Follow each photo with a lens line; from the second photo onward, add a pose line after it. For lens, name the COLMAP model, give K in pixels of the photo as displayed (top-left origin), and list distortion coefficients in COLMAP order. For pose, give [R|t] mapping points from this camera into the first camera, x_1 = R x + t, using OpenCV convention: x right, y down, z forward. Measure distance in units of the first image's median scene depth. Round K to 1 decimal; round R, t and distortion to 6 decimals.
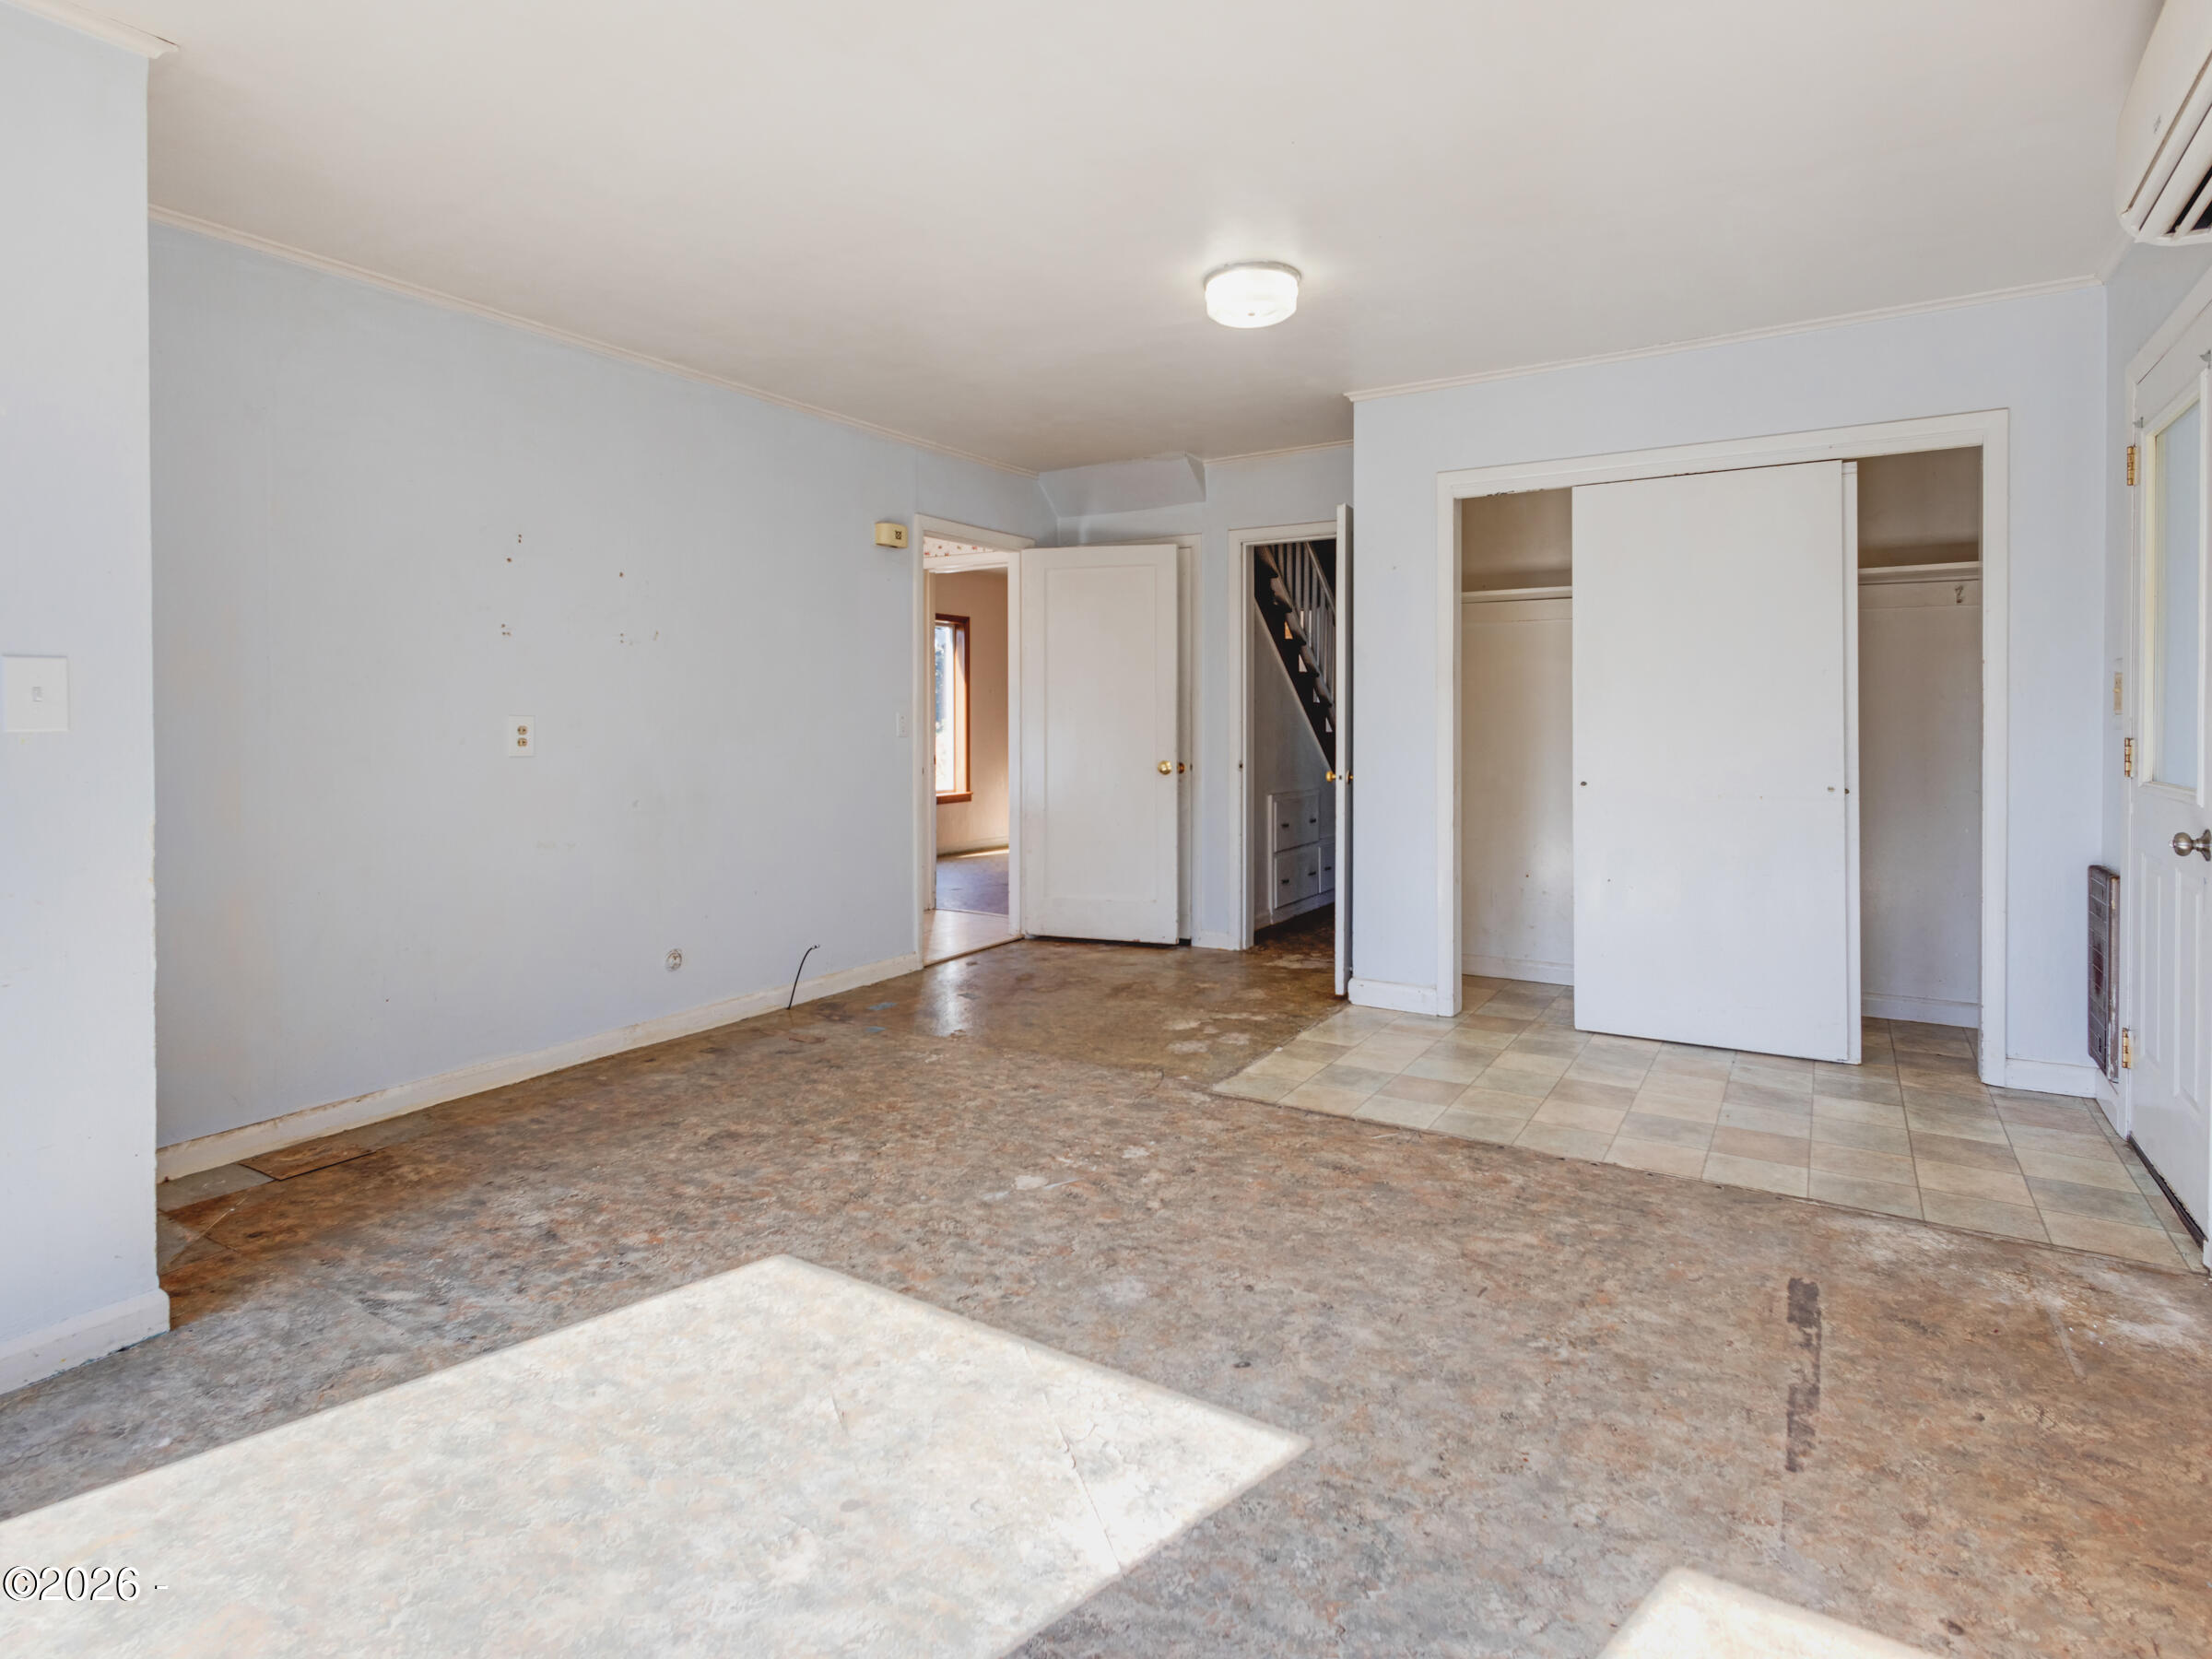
lens RADIAL K [[1211.2, 0, 1103.5], [0, 1211.2, 755.0], [0, 0, 1]] dist [0.004114, 0.000993]
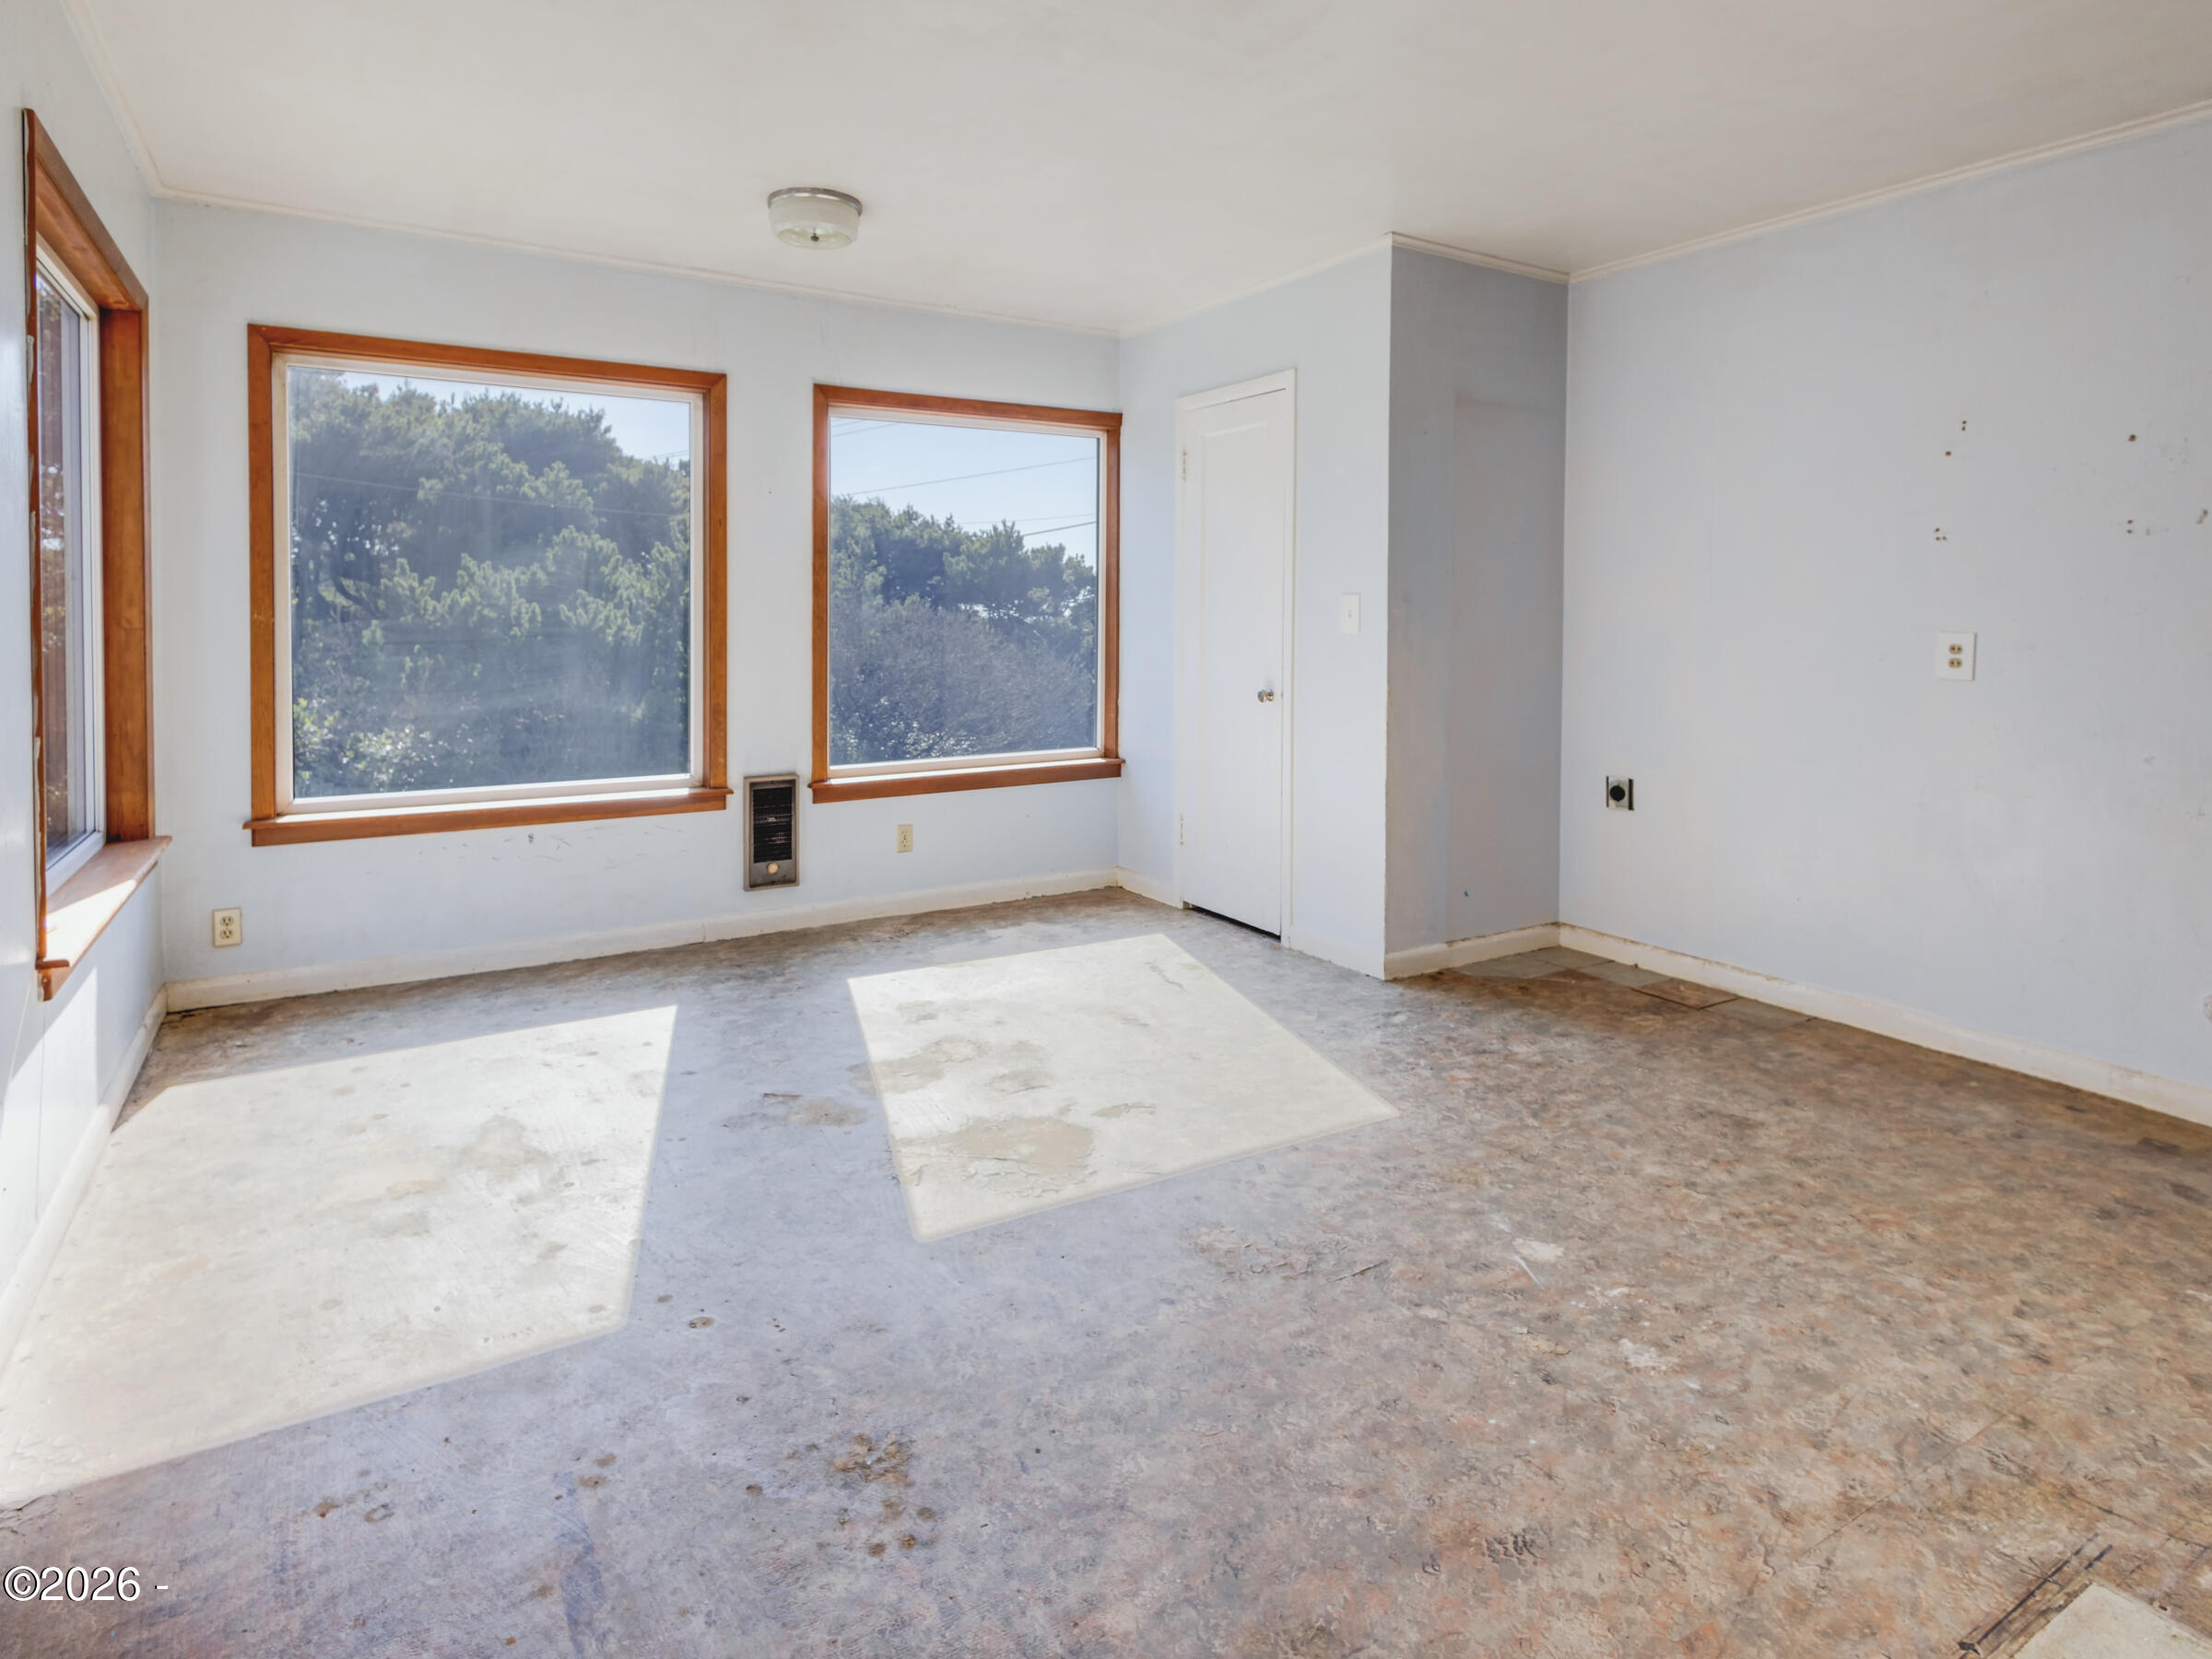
lens RADIAL K [[1211.2, 0, 1103.5], [0, 1211.2, 755.0], [0, 0, 1]] dist [0.004114, 0.000993]
pose [[-0.456011, 0.101427, -0.884176, 0.706343], [-0.034522, 0.990721, 0.131454, -0.047823], [0.889304, 0.090467, -0.448278, 1.067931]]
